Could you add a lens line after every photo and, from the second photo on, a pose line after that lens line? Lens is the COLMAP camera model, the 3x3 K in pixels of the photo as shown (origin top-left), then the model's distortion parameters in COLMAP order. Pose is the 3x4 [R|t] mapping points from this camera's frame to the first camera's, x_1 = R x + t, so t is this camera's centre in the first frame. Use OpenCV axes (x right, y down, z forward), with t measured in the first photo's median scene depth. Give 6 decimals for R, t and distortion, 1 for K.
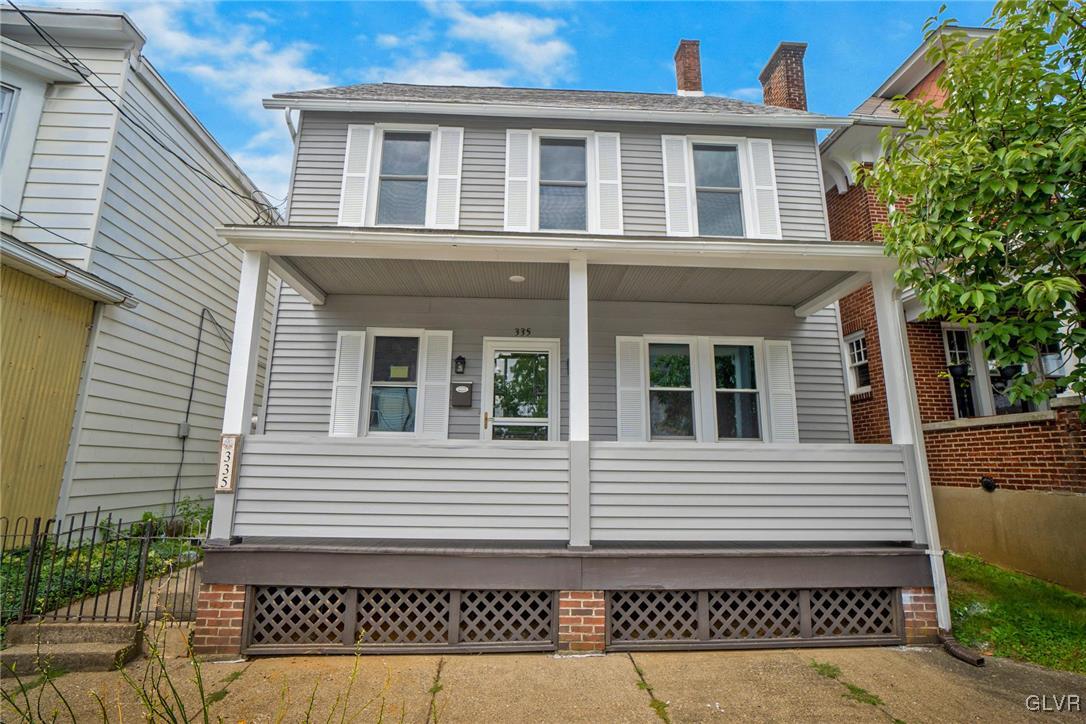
lens RADIAL K [[528.0, 0, 533.7], [0, 528.0, 359.2], [0, 0, 1]] dist [-0.004714, -0.000907]
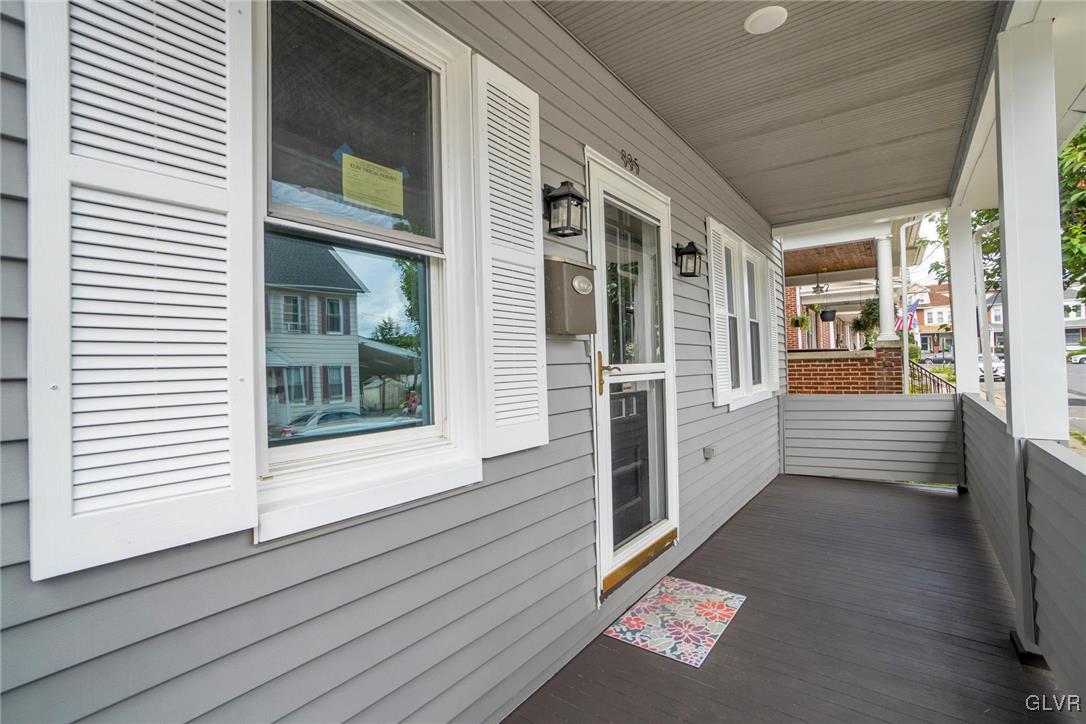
lens RADIAL K [[468.7, 0, 535.8], [0, 468.7, 362.4], [0, 0, 1]] dist [0.000325, -0.000023]
pose [[0.676991, -0.019373, 0.735736, -0.370730], [-0.115703, 0.984422, 0.132386, 0.067815], [-0.726839, -0.174751, 0.664204, 0.801892]]
